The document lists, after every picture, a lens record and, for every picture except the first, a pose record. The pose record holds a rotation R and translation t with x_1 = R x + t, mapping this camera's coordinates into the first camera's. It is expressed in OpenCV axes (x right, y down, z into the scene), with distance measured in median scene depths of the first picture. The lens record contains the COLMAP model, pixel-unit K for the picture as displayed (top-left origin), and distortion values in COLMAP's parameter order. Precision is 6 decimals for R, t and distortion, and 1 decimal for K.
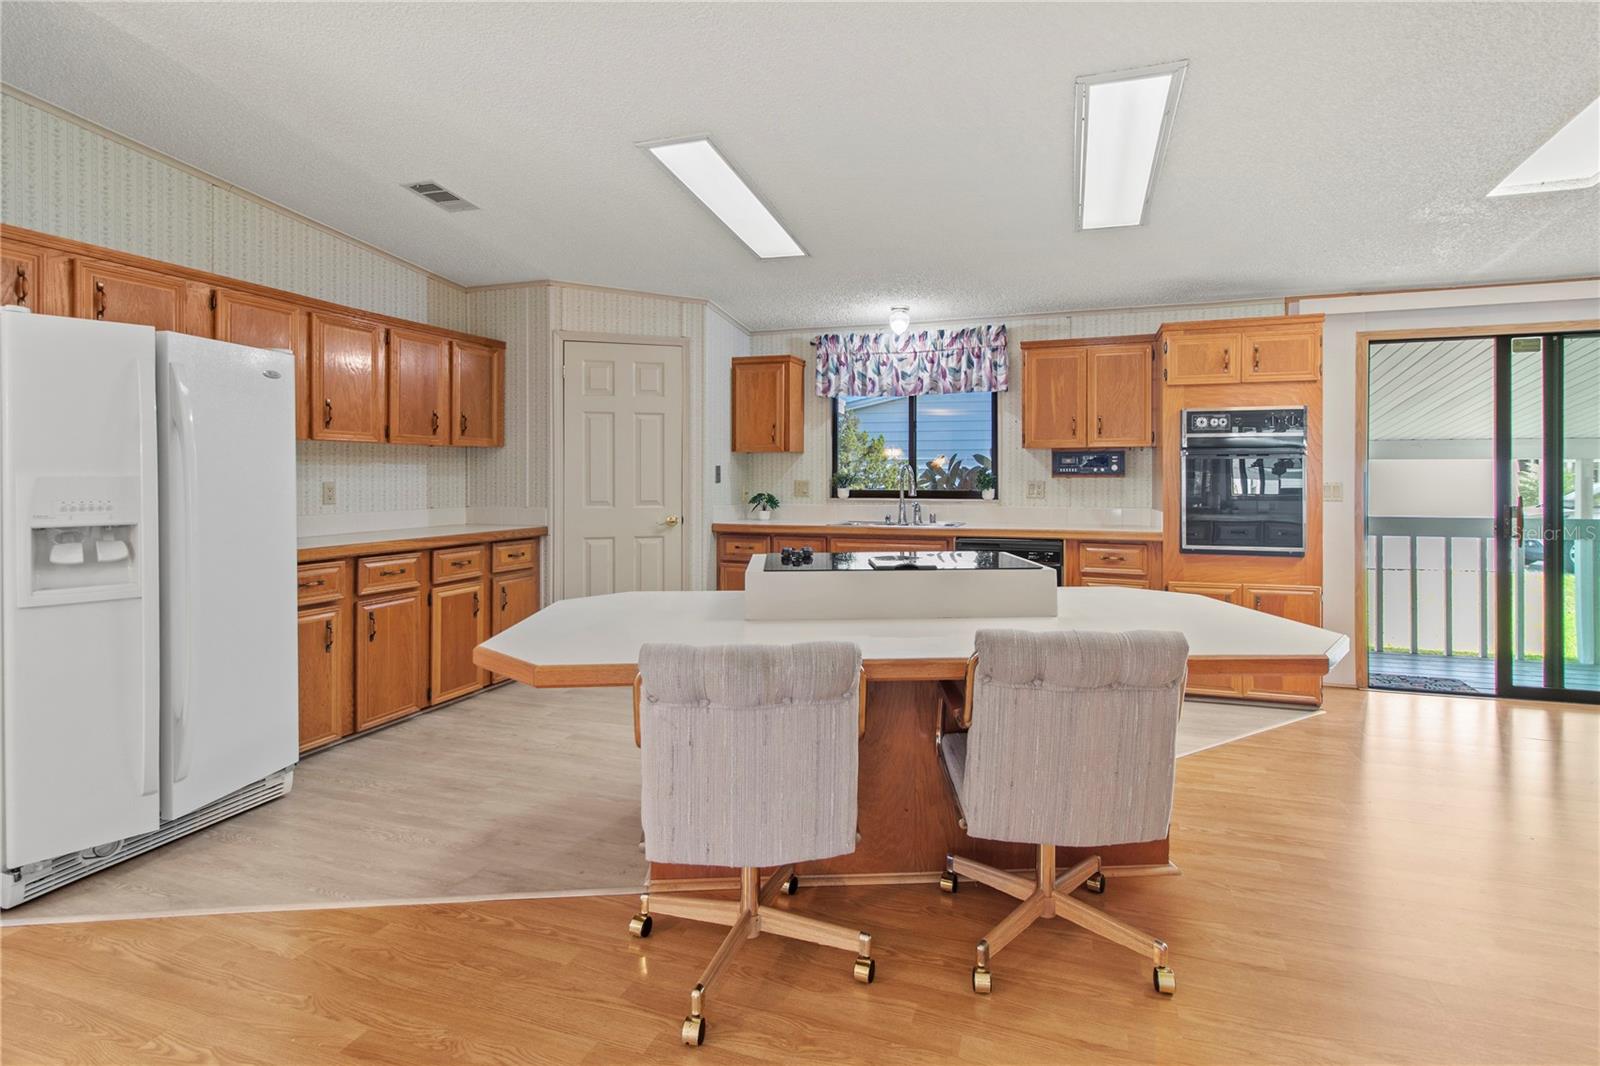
lens RADIAL K [[771.2, 0, 811.3], [0, 771.2, 476.1], [0, 0, 1]] dist [0.000760, 0.000252]
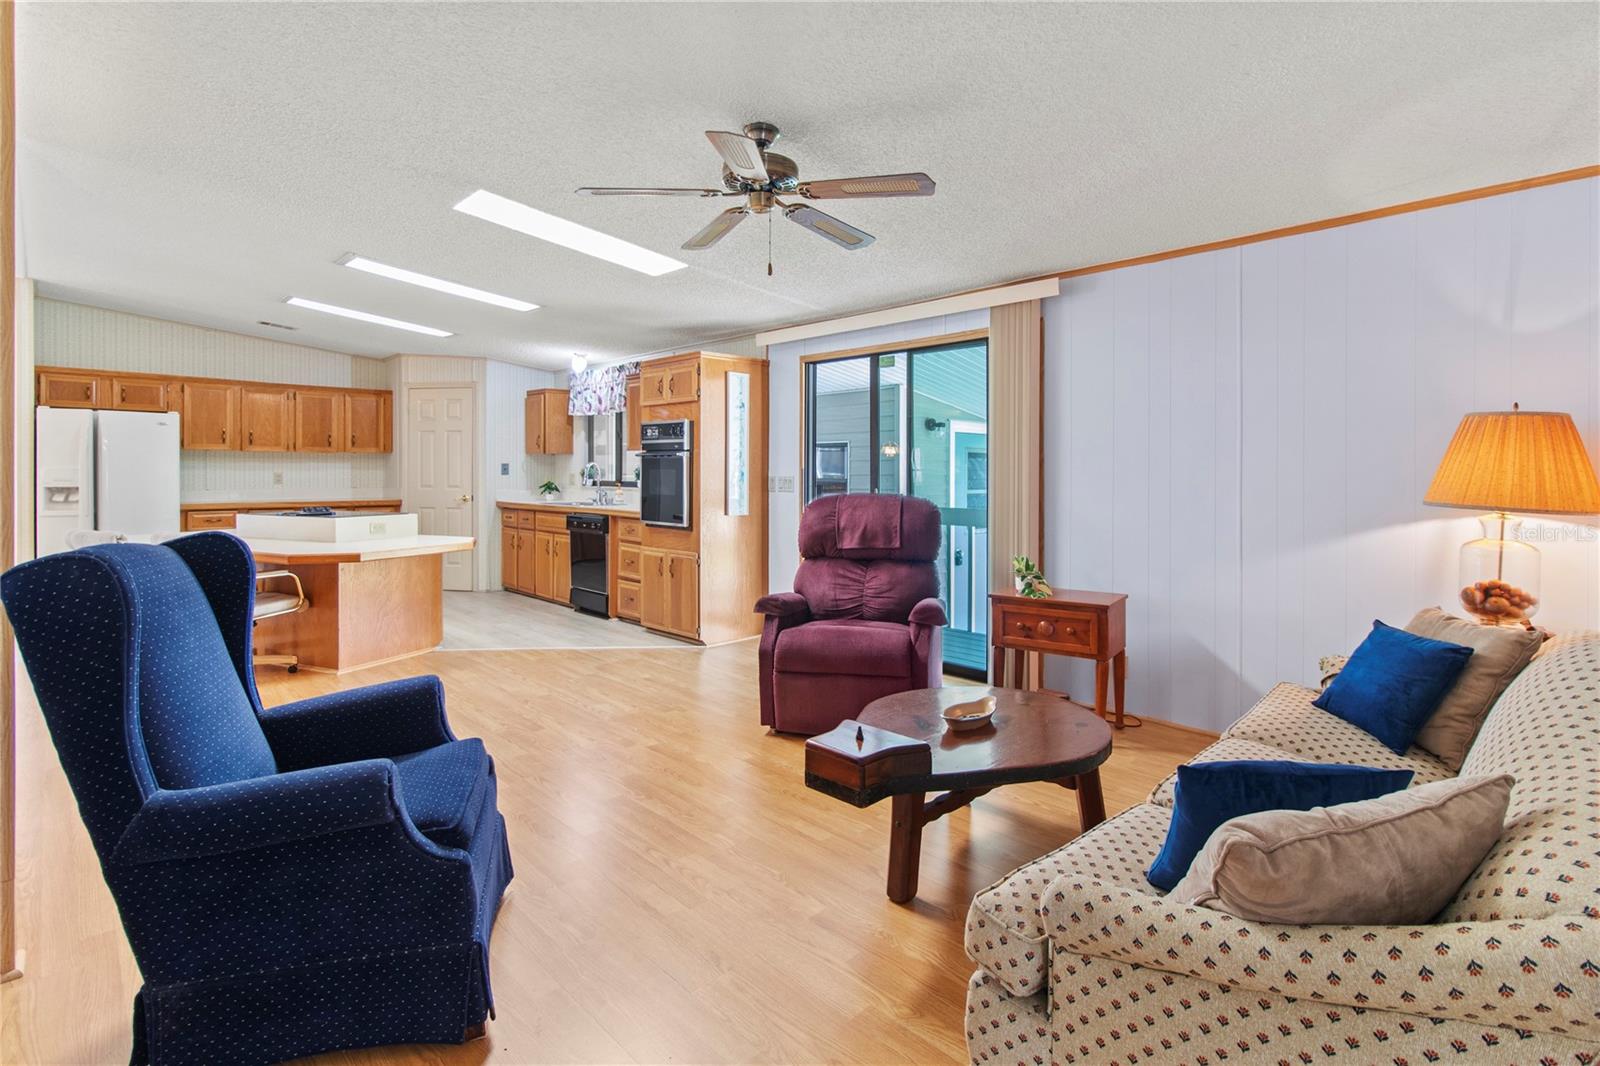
lens RADIAL K [[753.5, 0, 802.9], [0, 753.5, 482.0], [0, 0, 1]] dist [-0.003084, -0.000644]
pose [[0.893554, 0.010761, -0.448827, 1.162029], [-0.004877, 0.999886, 0.014264, -0.001044], [0.448930, -0.010557, 0.893505, -0.074990]]
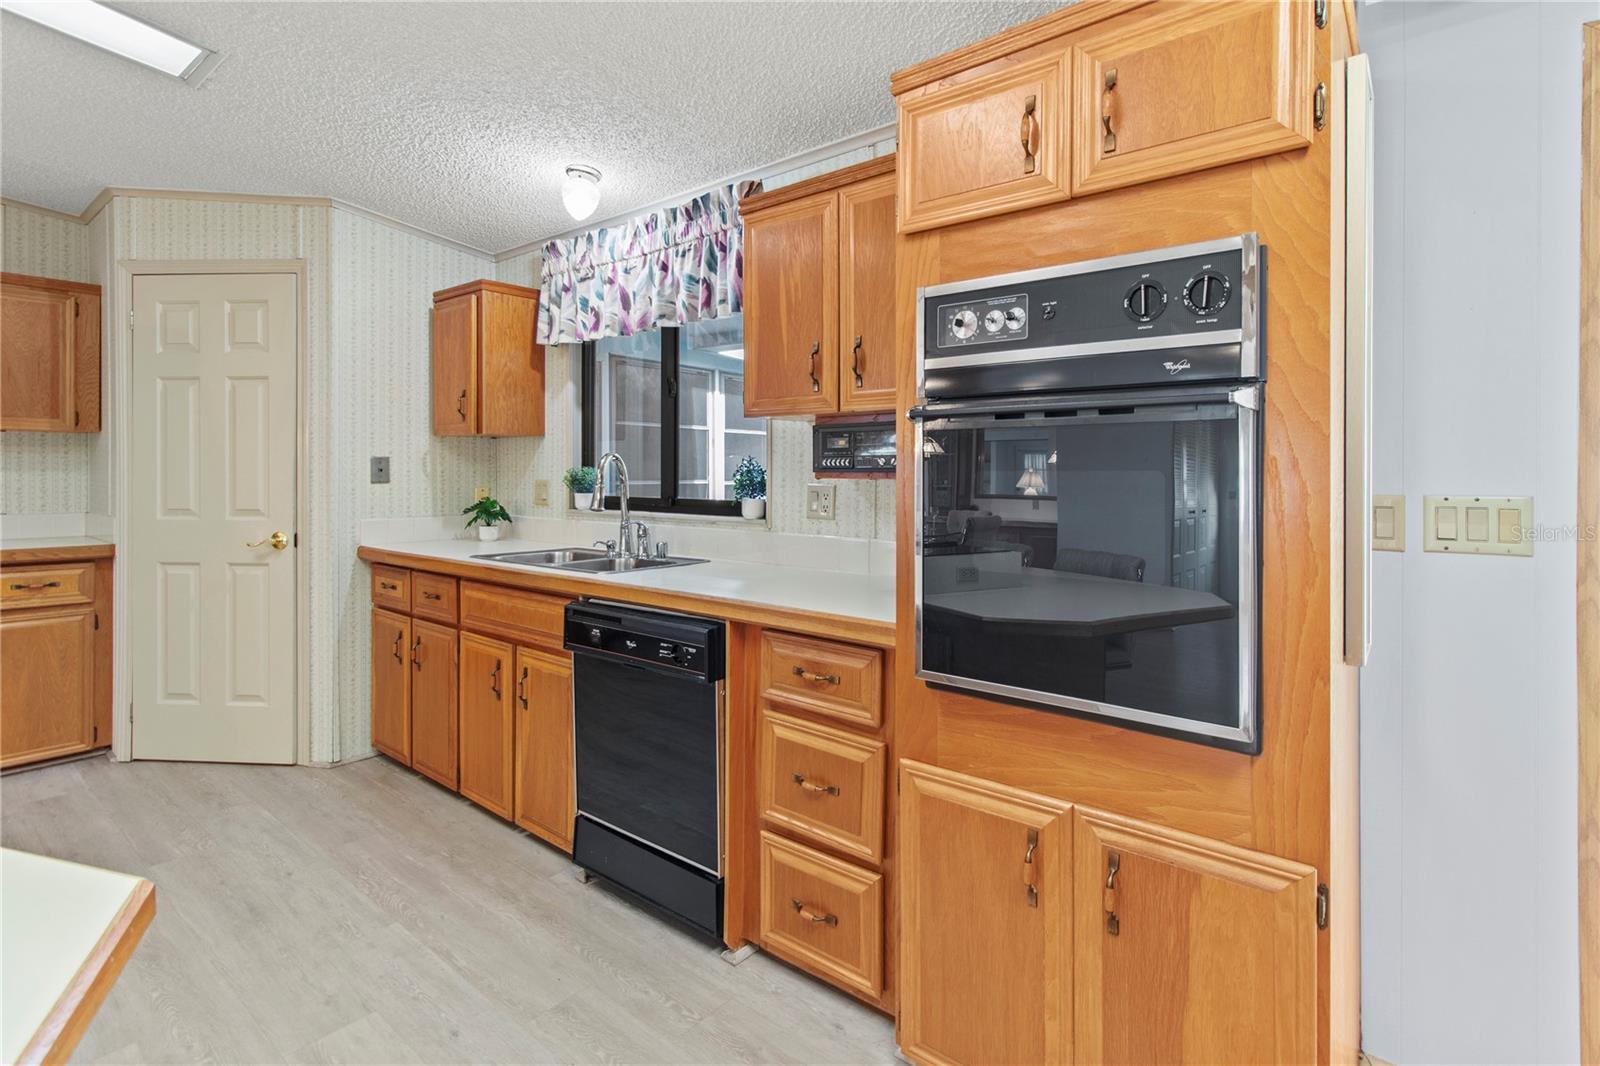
lens RADIAL K [[771.2, 0, 811.3], [0, 771.2, 476.1], [0, 0, 1]] dist [0.000760, 0.000252]
pose [[0.940393, 0.005264, -0.340050, 0.477879], [-0.003524, 0.999977, 0.005733, -0.002421], [0.340073, -0.004193, 0.940390, 0.551117]]
